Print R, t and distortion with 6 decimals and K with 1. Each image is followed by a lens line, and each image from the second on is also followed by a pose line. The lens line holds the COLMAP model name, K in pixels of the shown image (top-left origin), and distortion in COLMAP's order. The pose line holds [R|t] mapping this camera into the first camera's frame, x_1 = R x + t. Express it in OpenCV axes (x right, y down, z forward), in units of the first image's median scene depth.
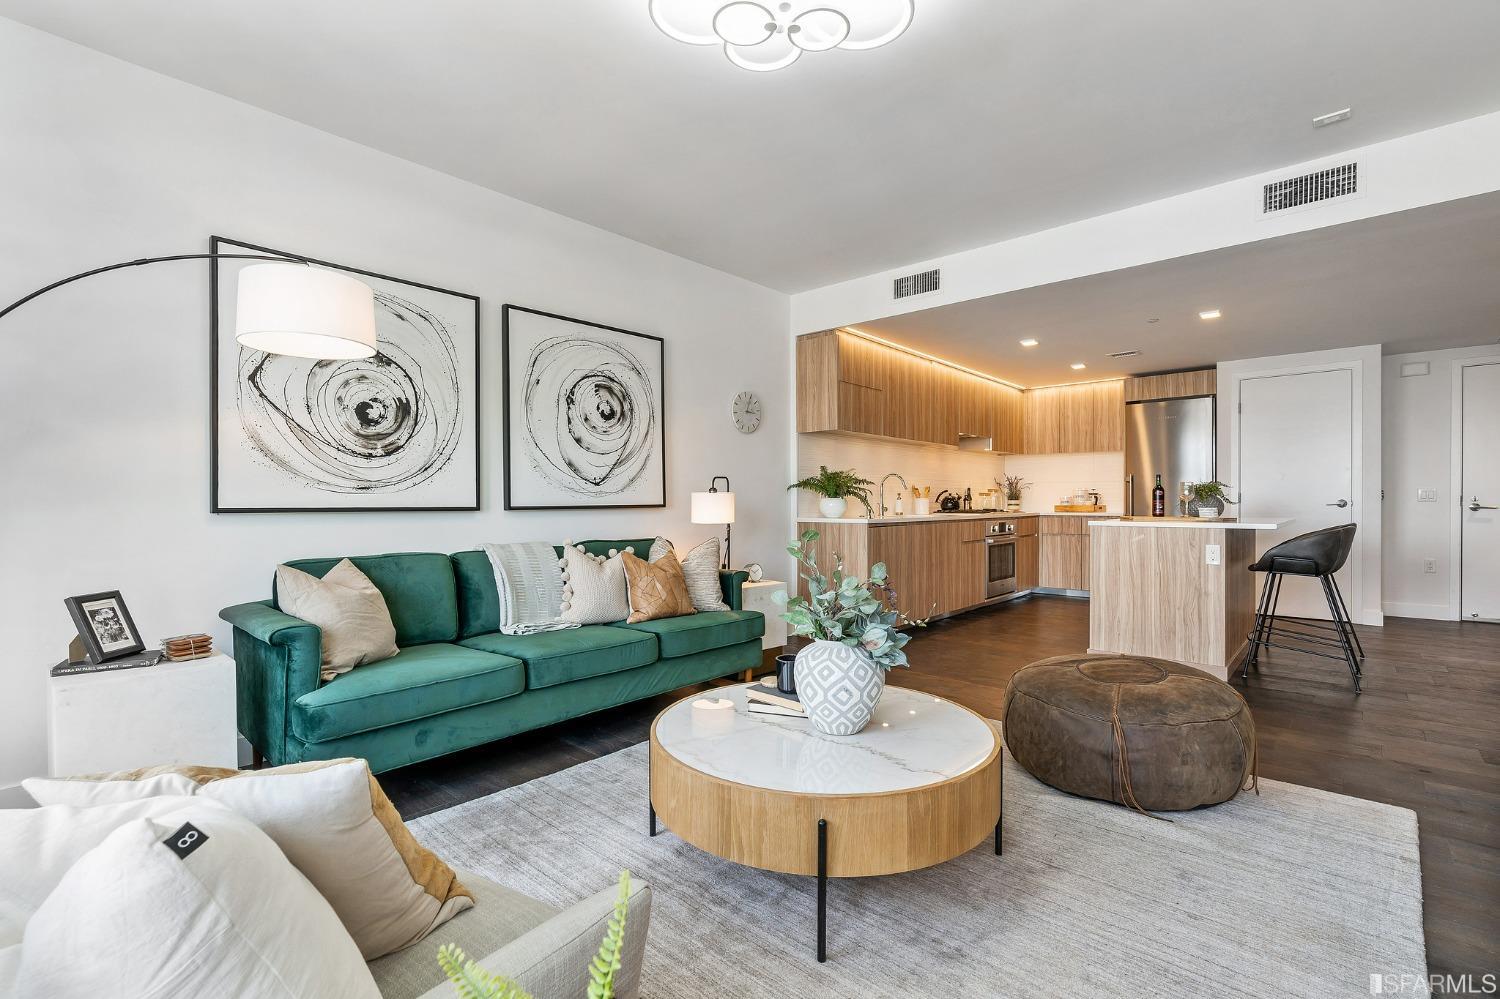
lens RADIAL K [[676.3, 0, 751.5], [0, 676.3, 503.2], [0, 0, 1]] dist [-0.007903, 0.000023]
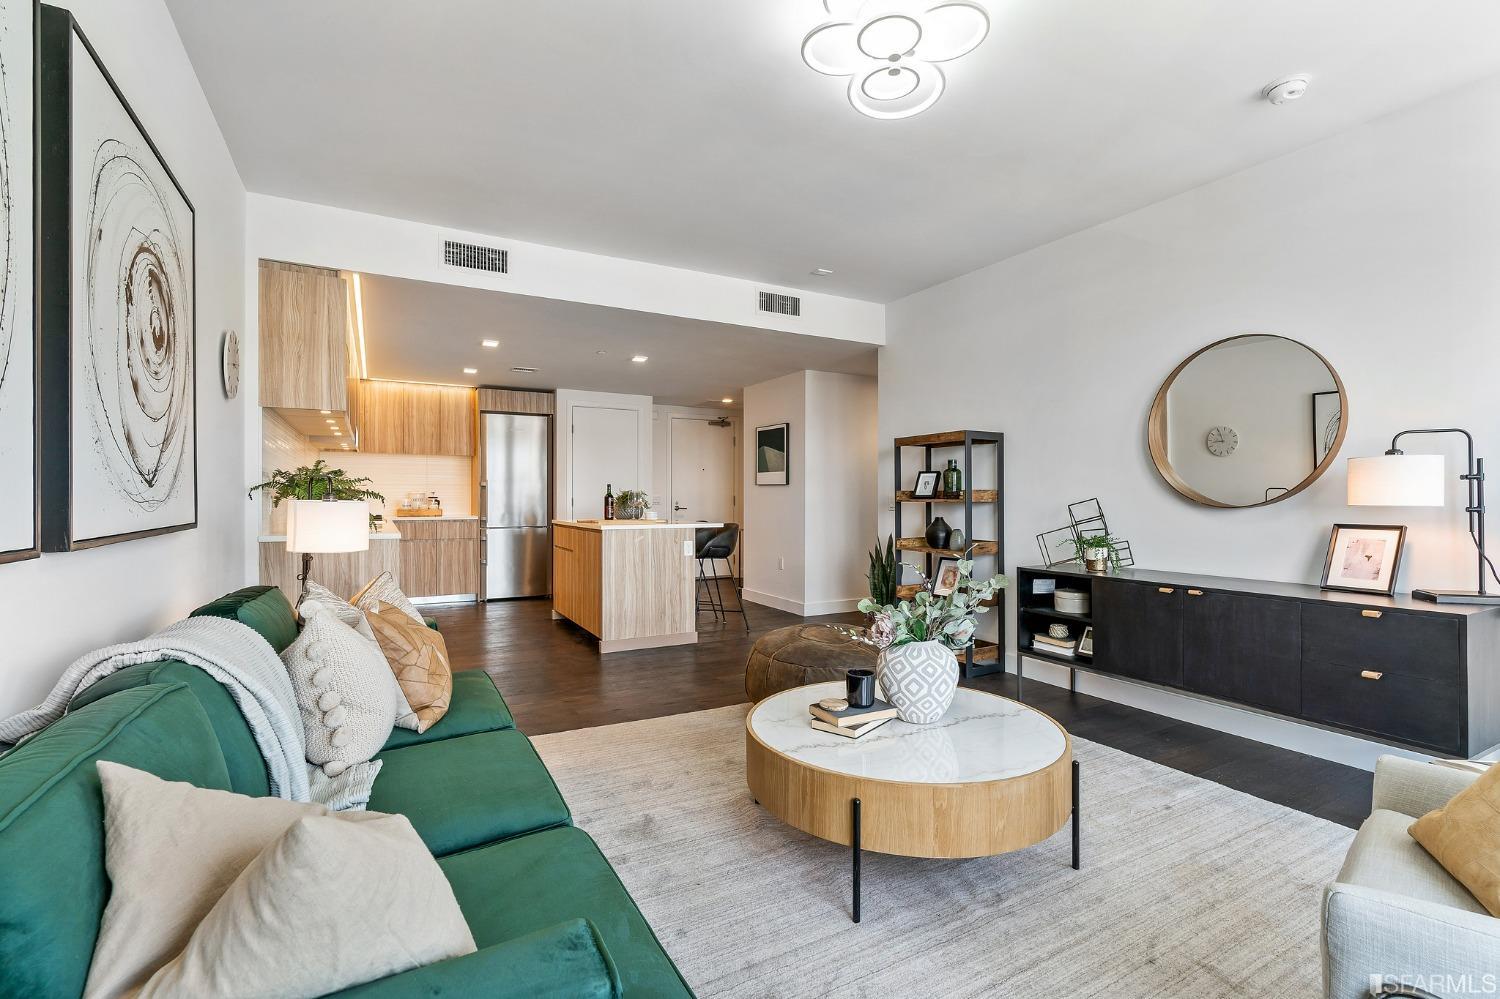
lens RADIAL K [[679.9, 0, 750.0], [0, 679.9, 499.5], [0, 0, 1]] dist [-0.003524, -0.000459]
pose [[0.327937, 0.001118, 0.944699, -0.524642], [0.001531, 0.999997, -0.001715, -0.015998], [-0.944698, 0.002009, 0.327935, 0.448457]]
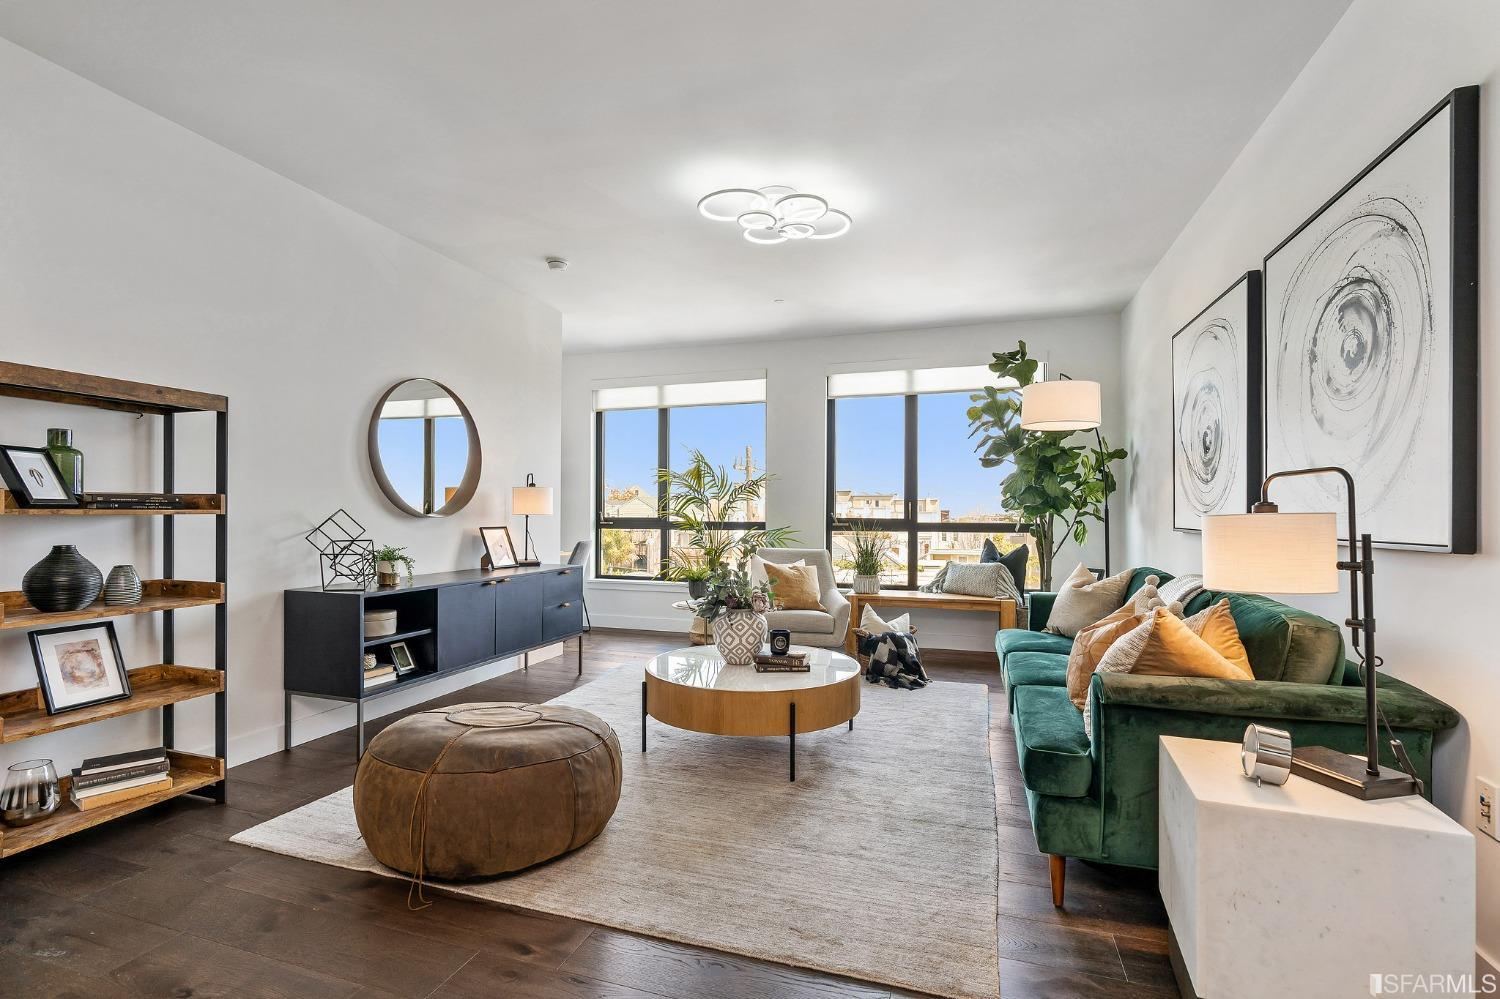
lens RADIAL K [[681.5, 0, 749.9], [0, 681.5, 508.8], [0, 0, 1]] dist [-0.002430, 0.000214]
pose [[-0.915109, -0.003199, -0.403193, 0.390900], [-0.002589, 0.999995, -0.002059, -0.017577], [0.403197, -0.000840, -0.915113, 1.272164]]
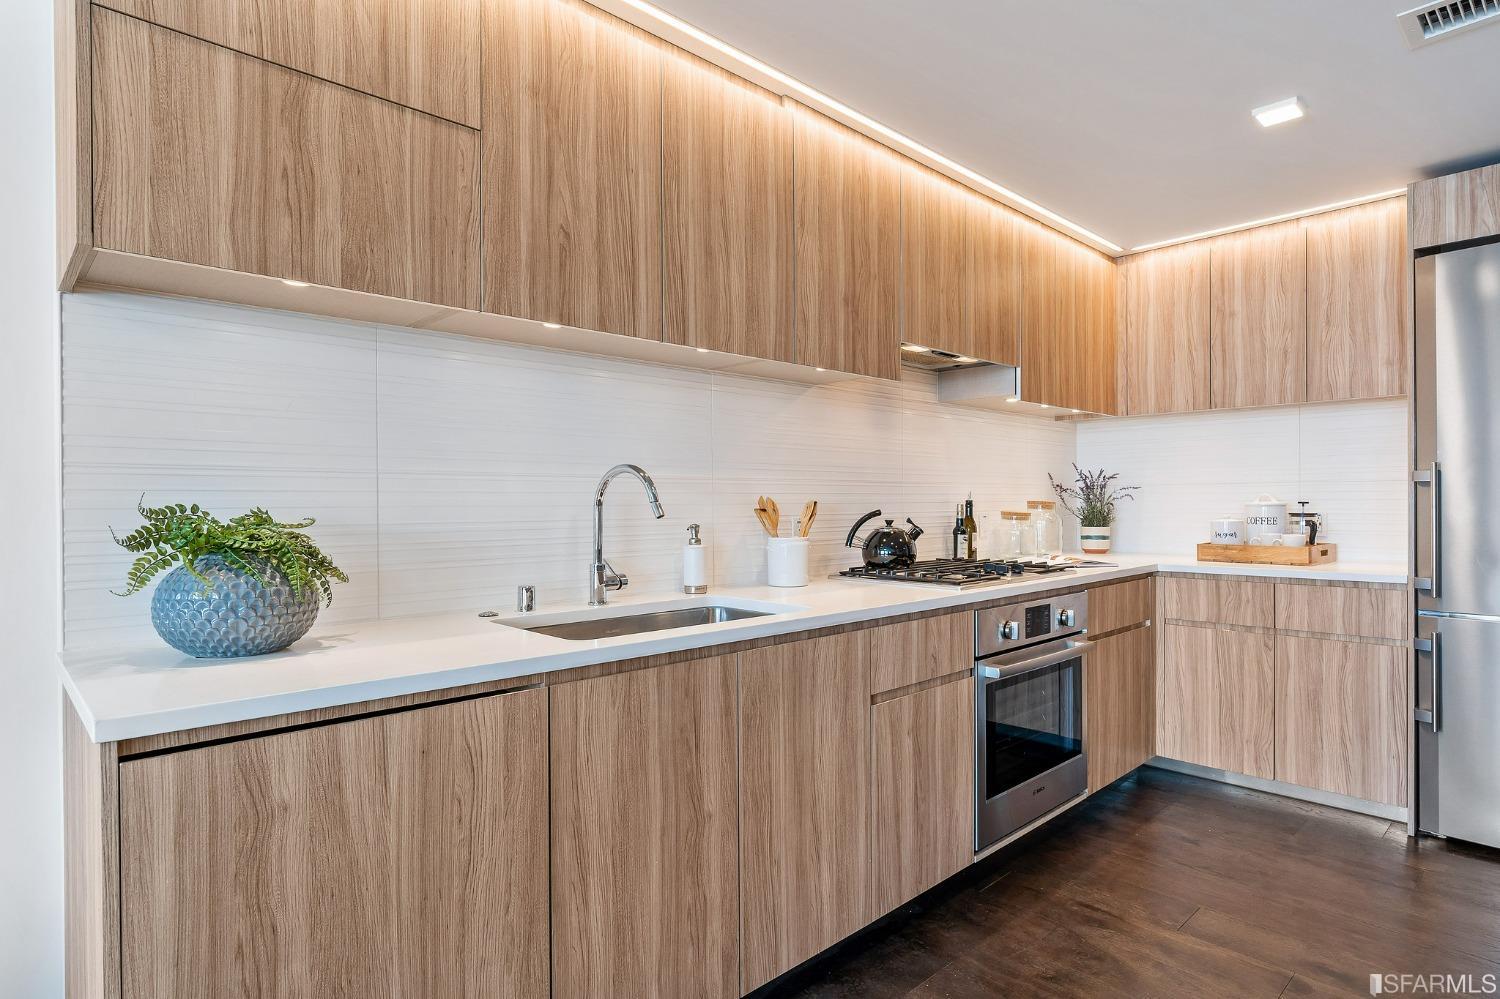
lens RADIAL K [[815.9, 0, 750.0], [0, 815.9, 499.5], [0, 0, 1]] dist [-0.004906, -0.000679]
pose [[0.997059, -0.002023, -0.076610, 0.434794], [0.001673, 0.999988, -0.004633, -0.039444], [0.076618, 0.004492, 0.997050, 0.977534]]
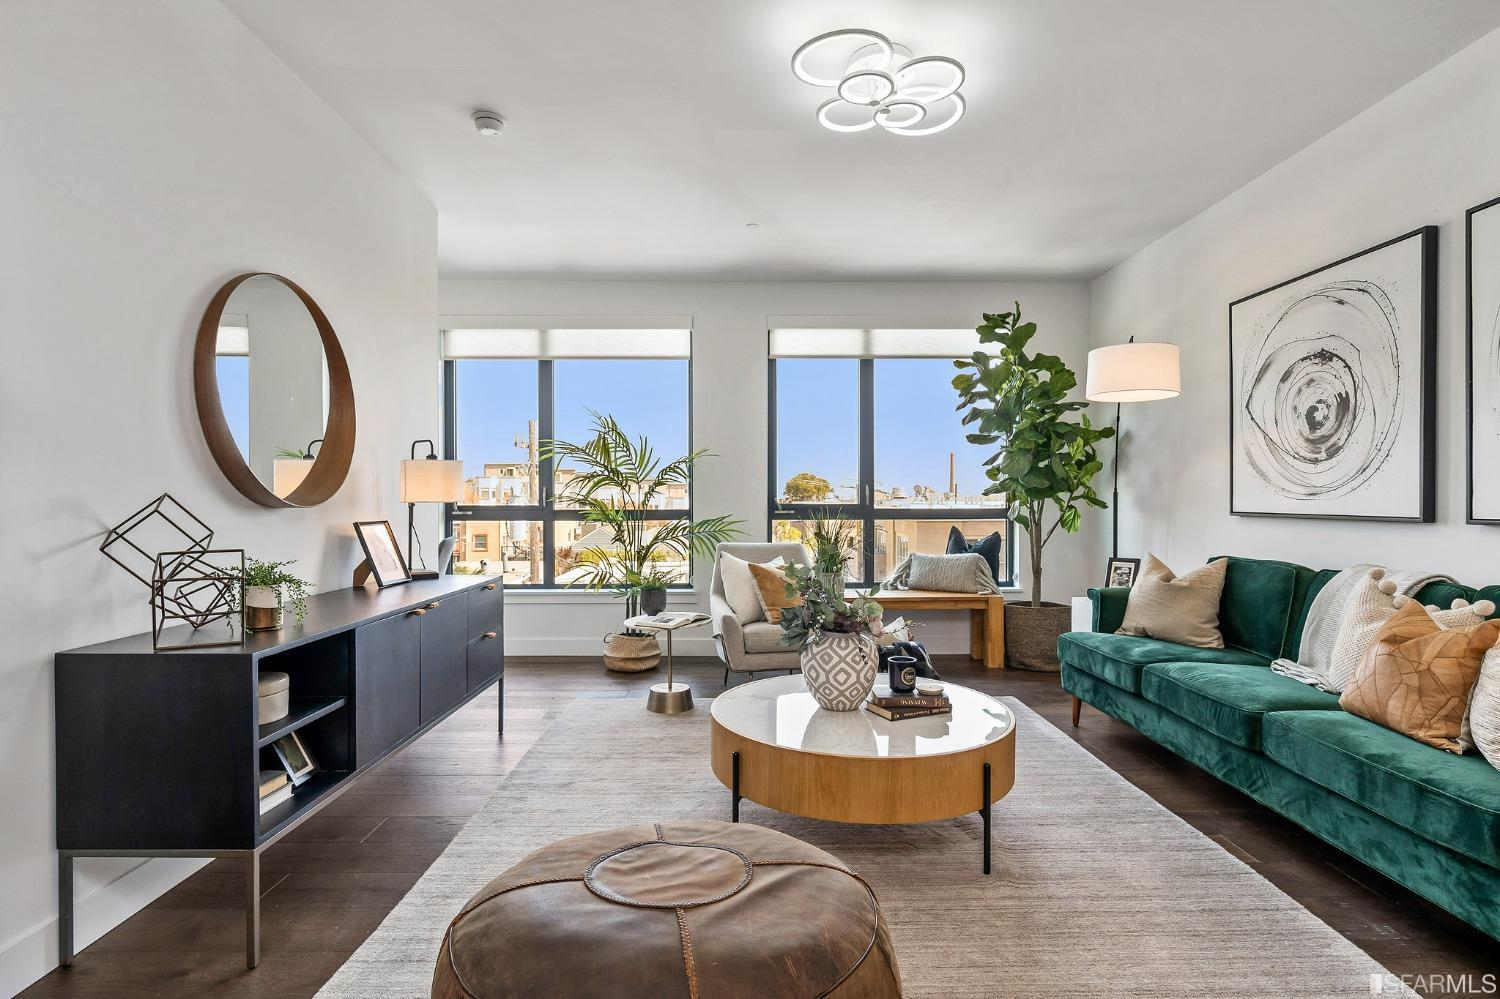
lens RADIAL K [[741.9, 0, 752.3], [0, 741.9, 502.6], [0, 0, 1]] dist [-0.004921, 0.001373]
pose [[-0.734405, 0.006957, -0.678676, 0.560500], [0.000864, 0.999956, 0.009315, -0.015775], [0.678711, 0.006255, -0.734379, 0.927831]]
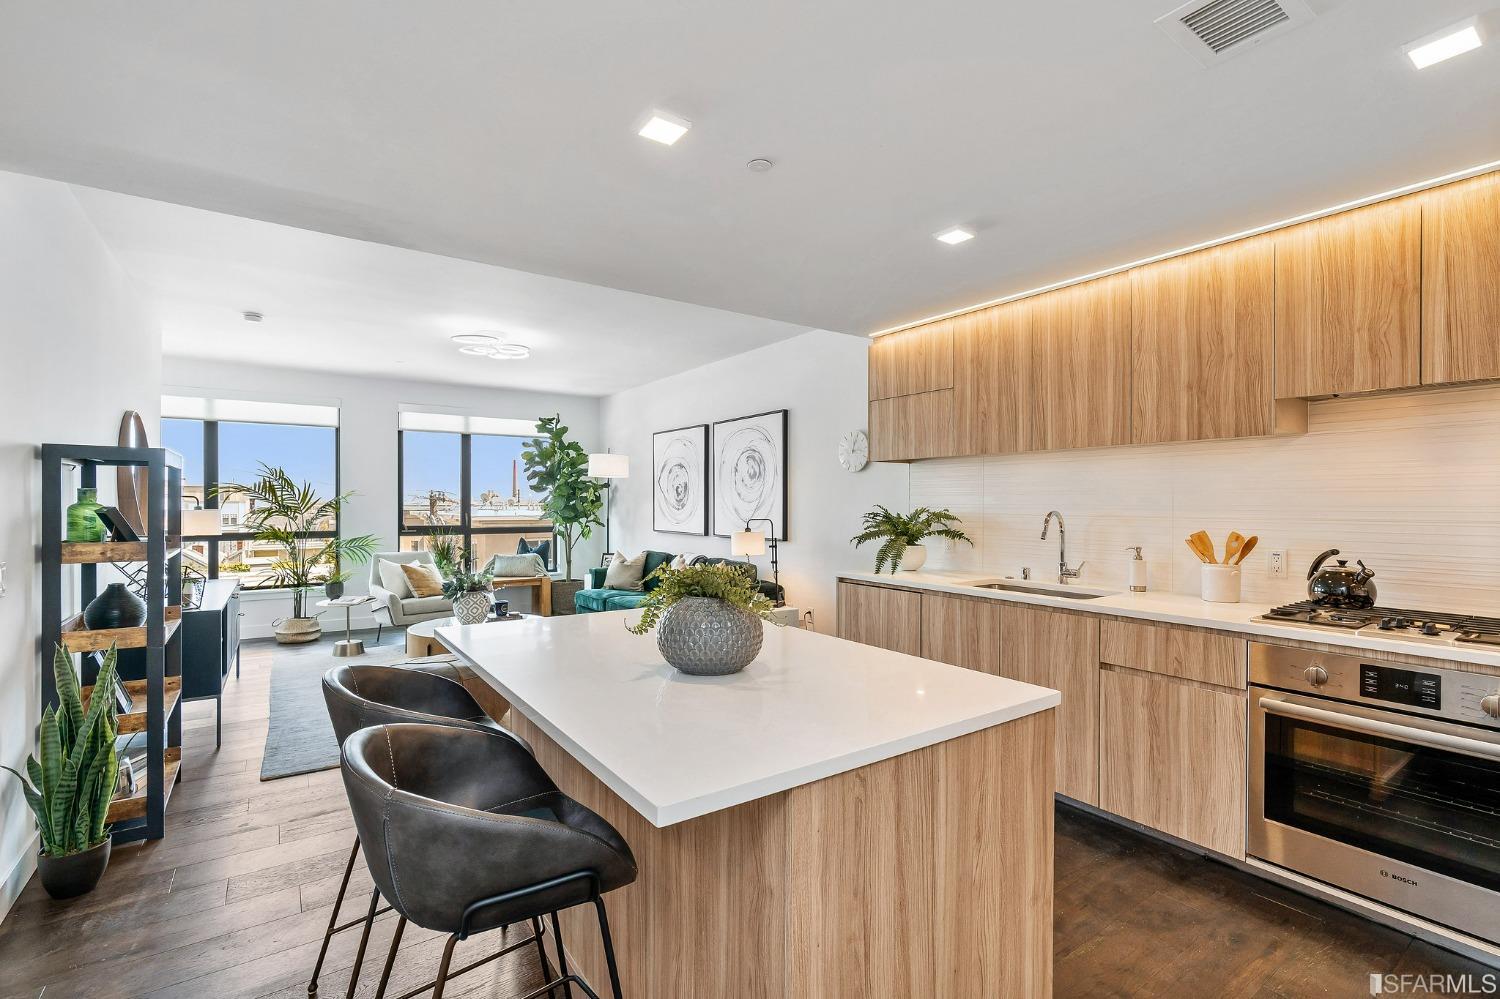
lens RADIAL K [[676.3, 0, 751.5], [0, 676.3, 503.2], [0, 0, 1]] dist [-0.007903, 0.000023]
pose [[-0.222582, 0.002656, -0.974910, 1.218069], [-0.005301, 0.999978, 0.003935, -0.075998], [0.974899, 0.006044, -0.222564, 1.320975]]
